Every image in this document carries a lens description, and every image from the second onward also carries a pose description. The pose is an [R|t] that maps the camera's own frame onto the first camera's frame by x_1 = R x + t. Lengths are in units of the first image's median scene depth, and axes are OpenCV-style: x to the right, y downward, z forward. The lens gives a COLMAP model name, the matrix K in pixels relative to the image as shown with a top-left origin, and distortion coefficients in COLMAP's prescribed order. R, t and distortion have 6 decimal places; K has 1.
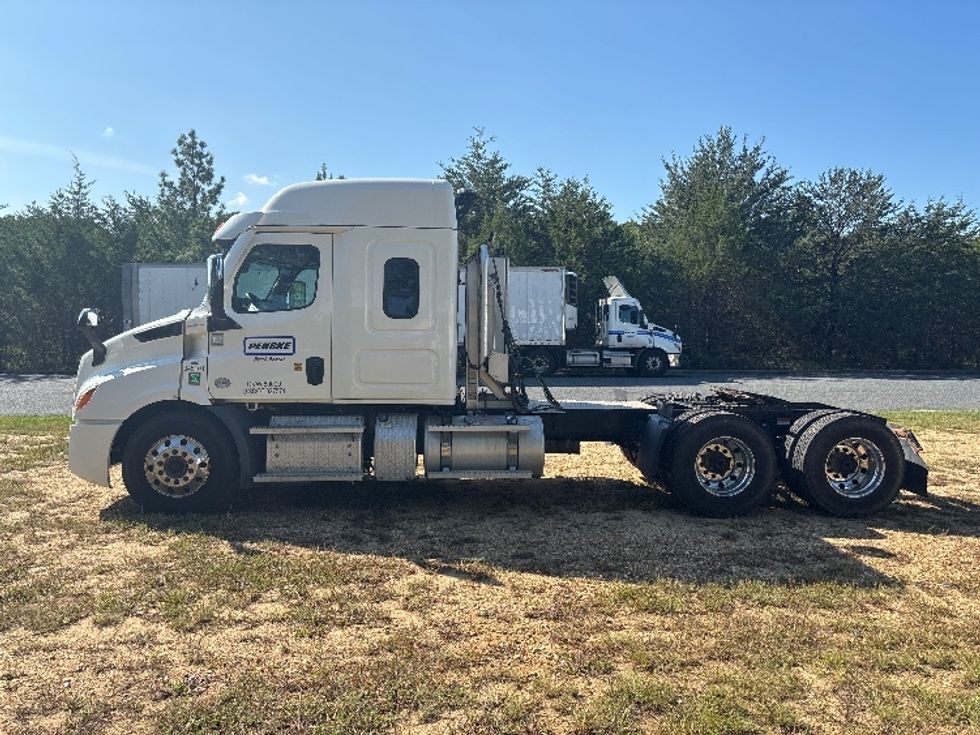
lens RADIAL K [[757.3, 0, 490.0], [0, 757.3, 367.5], [0, 0, 1]] dist [0.018149, -0.001459]
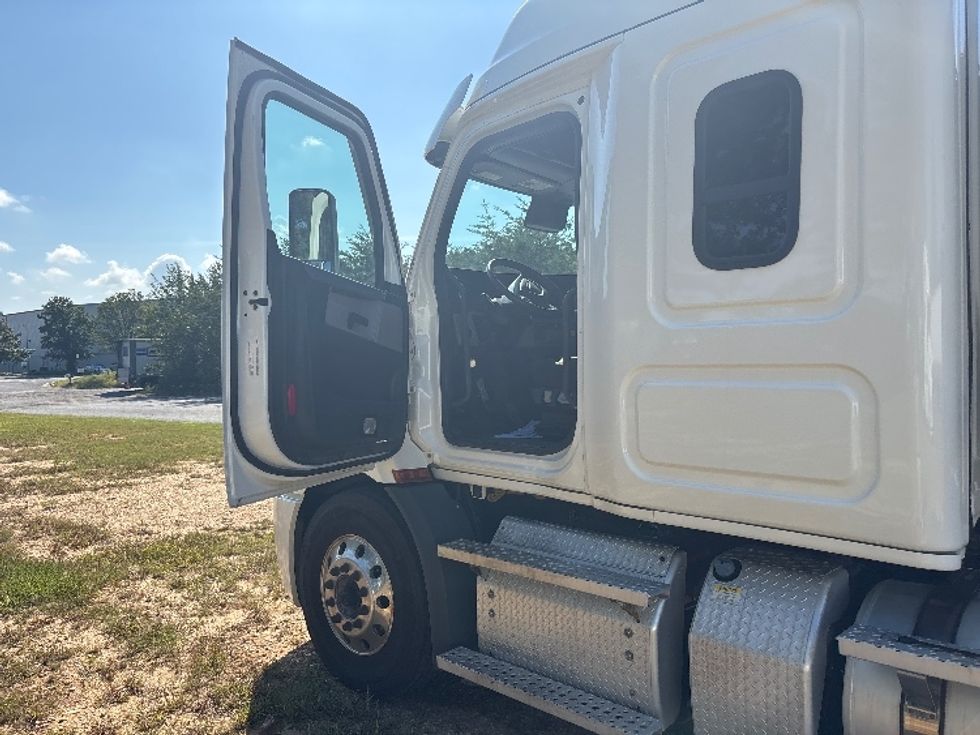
lens RADIAL K [[757.3, 0, 490.0], [0, 757.3, 367.5], [0, 0, 1]] dist [0.018149, -0.001459]
pose [[0.710756, -0.012225, -0.703333, 0.026868], [-0.016162, 0.999301, -0.033701, -0.011208], [0.703253, 0.035320, 0.710062, 0.688555]]
